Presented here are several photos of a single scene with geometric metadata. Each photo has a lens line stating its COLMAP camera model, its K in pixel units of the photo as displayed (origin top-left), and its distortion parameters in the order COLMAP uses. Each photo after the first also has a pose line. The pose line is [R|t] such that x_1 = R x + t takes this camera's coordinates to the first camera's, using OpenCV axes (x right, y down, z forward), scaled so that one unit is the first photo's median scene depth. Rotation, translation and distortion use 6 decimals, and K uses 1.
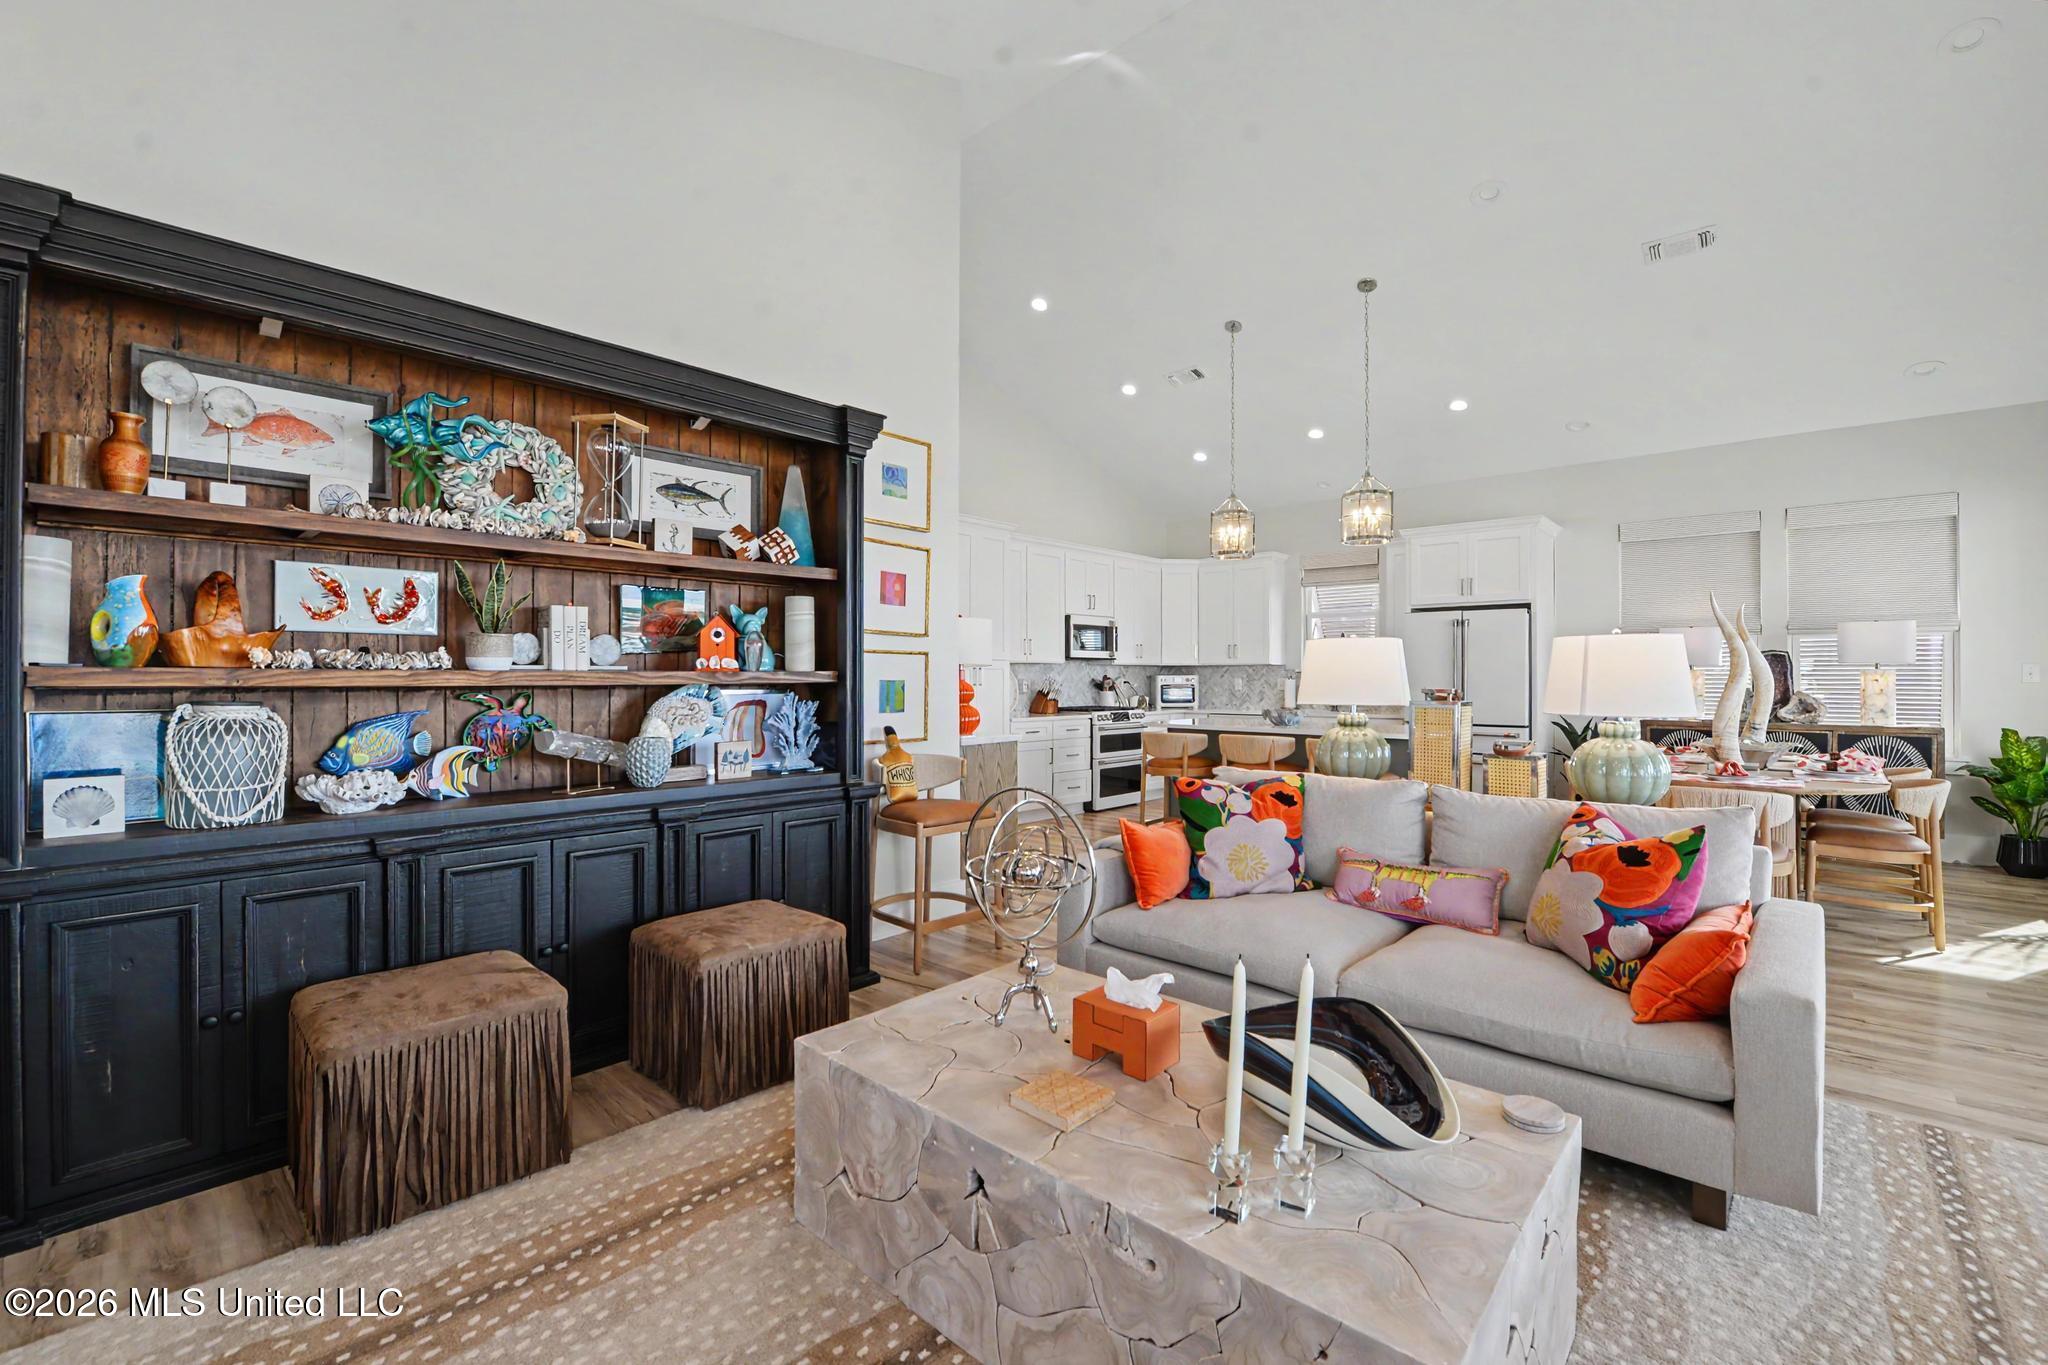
lens RADIAL K [[831.0, 0, 1014.3], [0, 831.0, 678.9], [0, 0, 1]] dist [-0.017906, 0.000131]
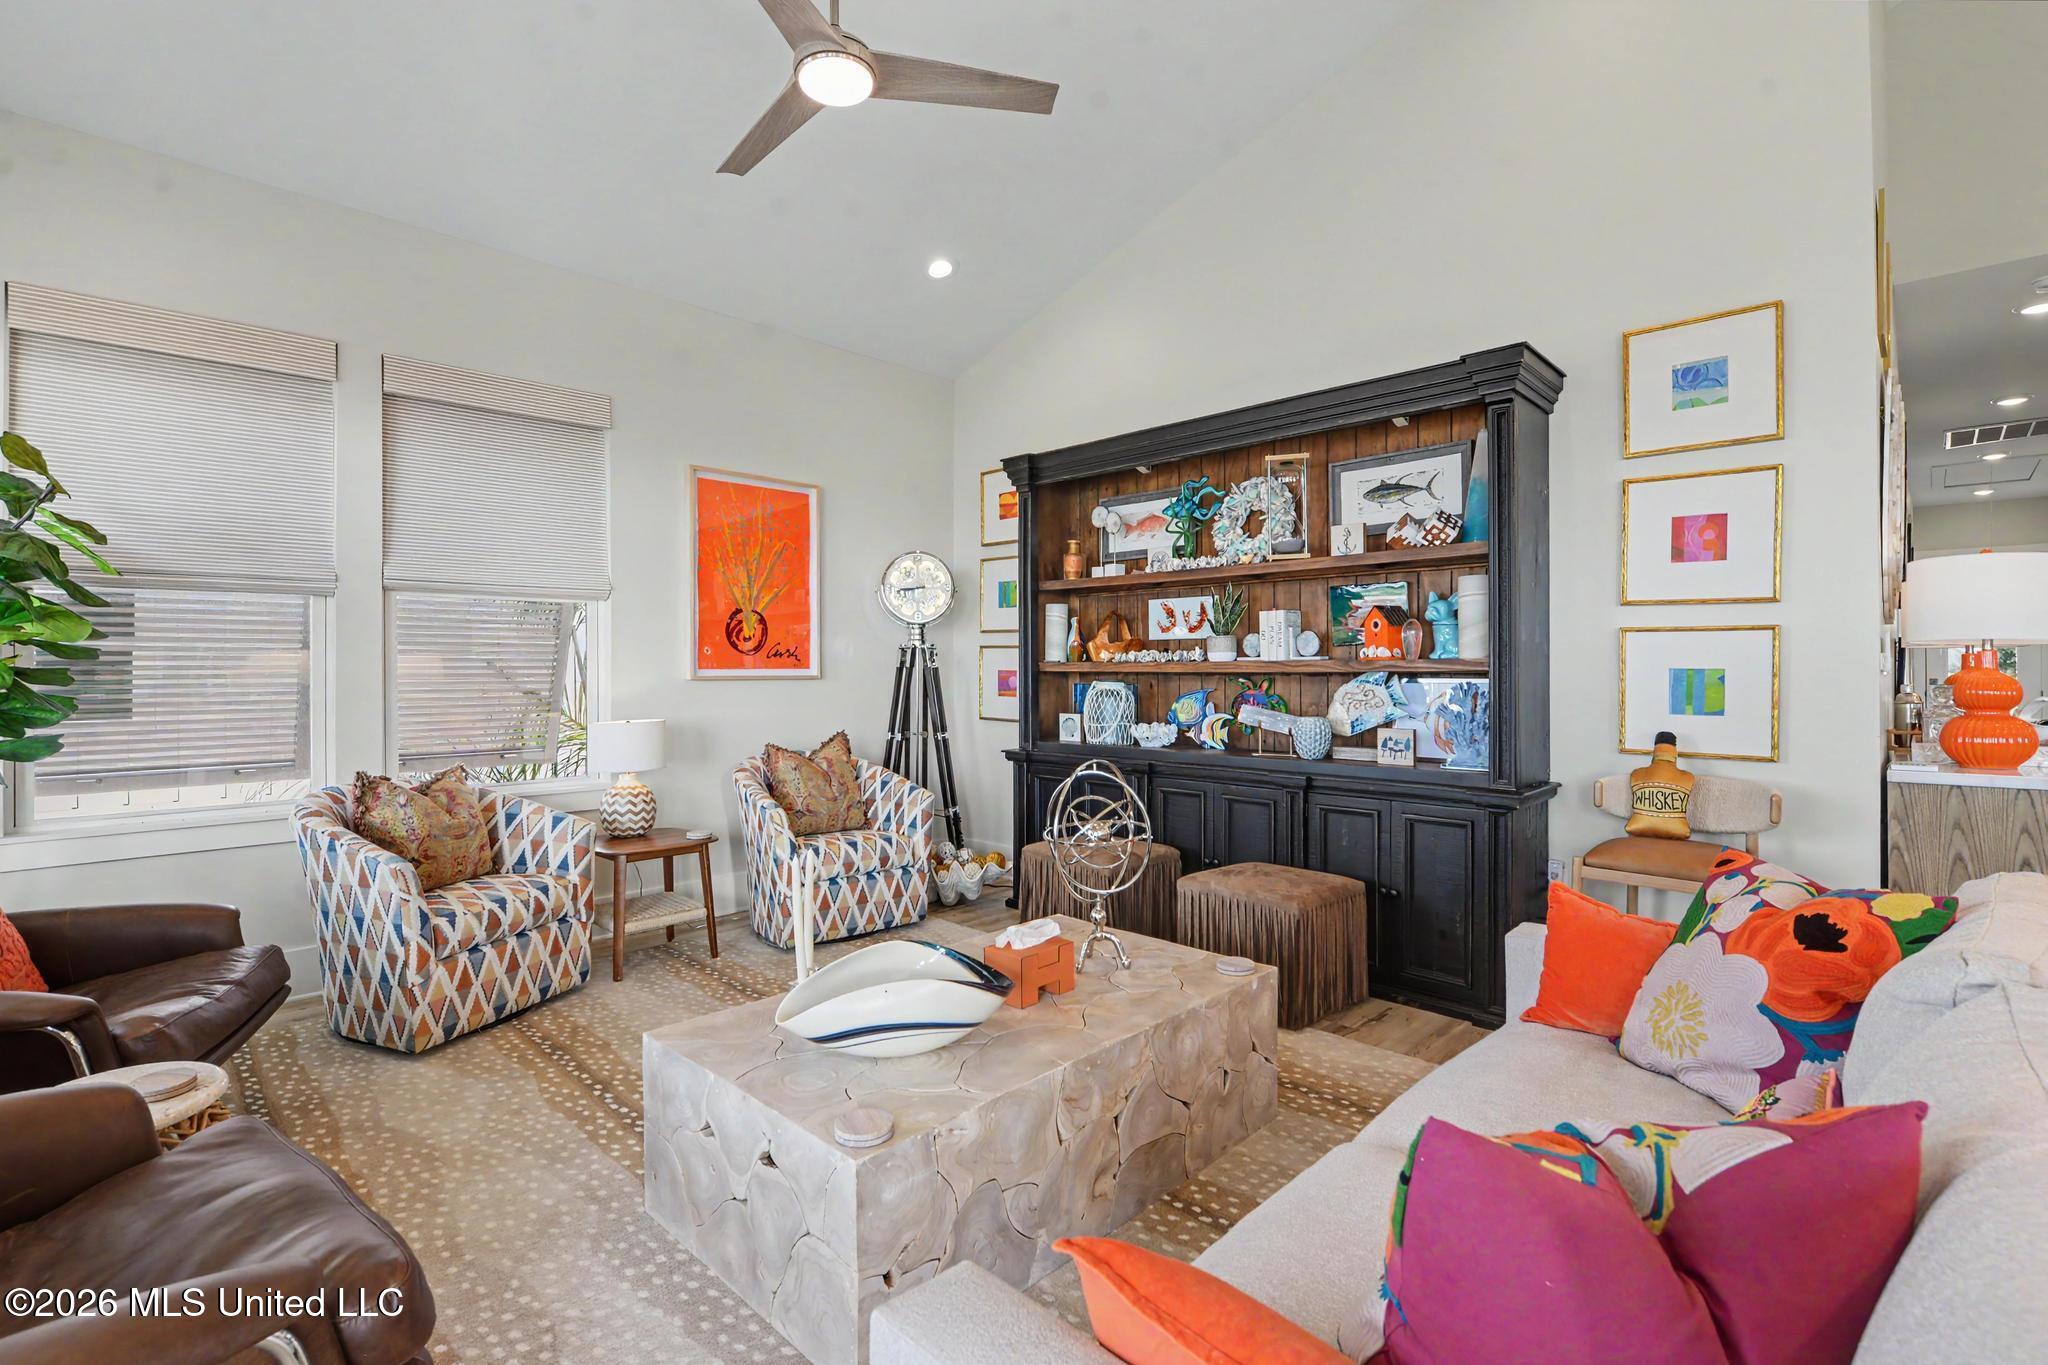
lens RADIAL K [[900.0, 0, 1023.9], [0, 900.0, 661.4], [0, 0, 1]] dist [-0.010770, -0.000222]
pose [[-0.000748, -0.003957, -0.999992, 0.725310], [0.002825, 0.999988, -0.003959, -0.004079], [0.999996, -0.002828, -0.000737, 0.511172]]
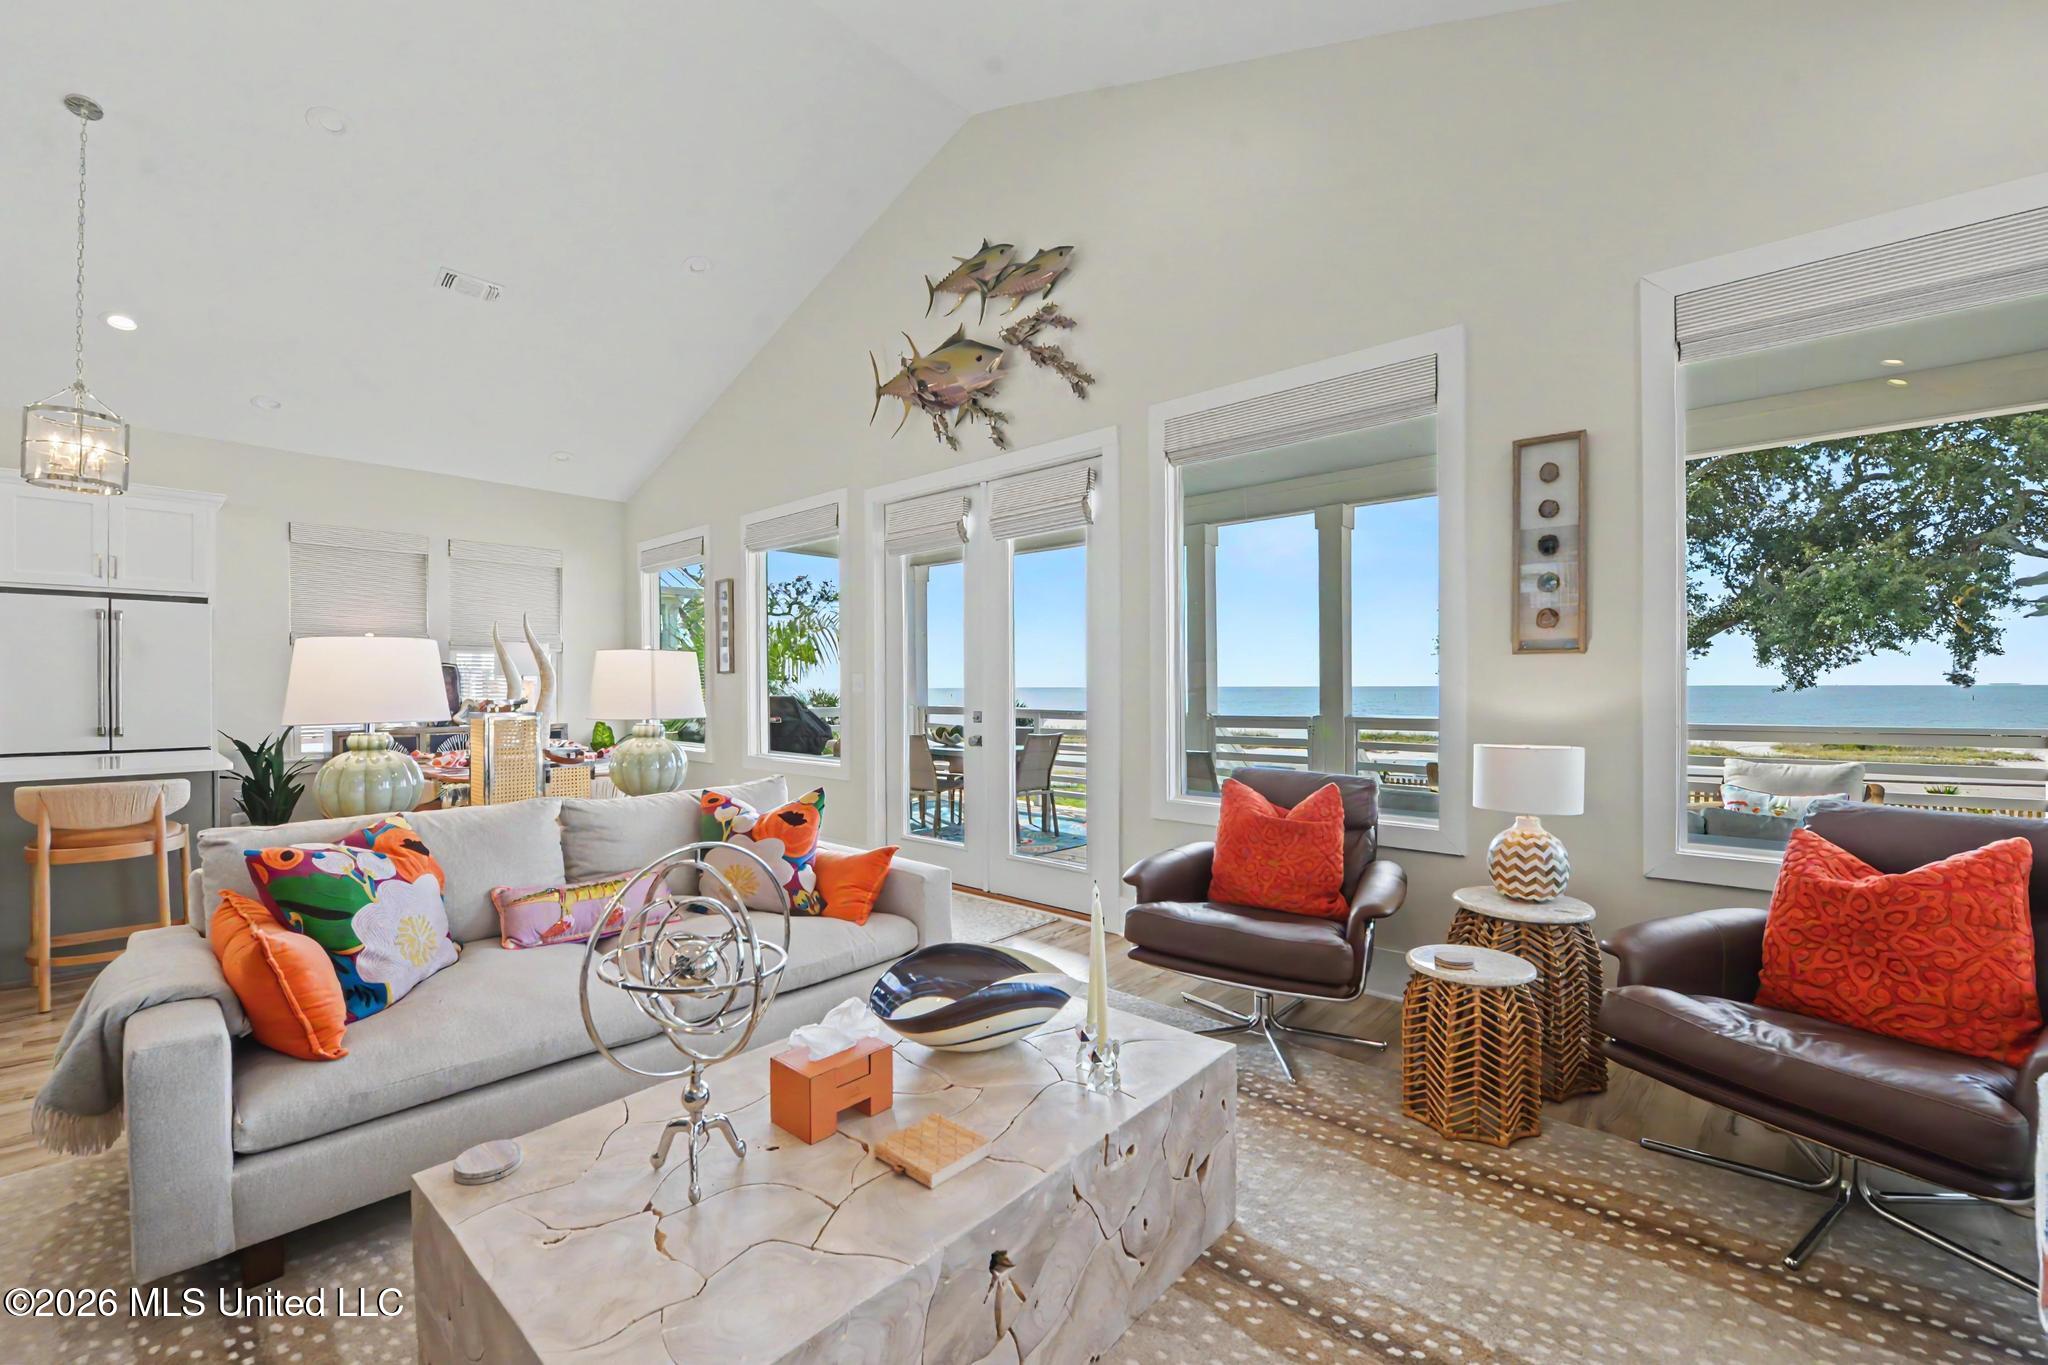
lens RADIAL K [[831.0, 0, 1019.0], [0, 831.0, 682.6], [0, 0, 1]] dist [-0.017906, 0.000131]
pose [[-0.020133, 0.002331, 0.999795, -0.390697], [0.005087, 0.999985, -0.002229, -0.002695], [-0.999784, 0.005041, -0.020145, 0.405711]]
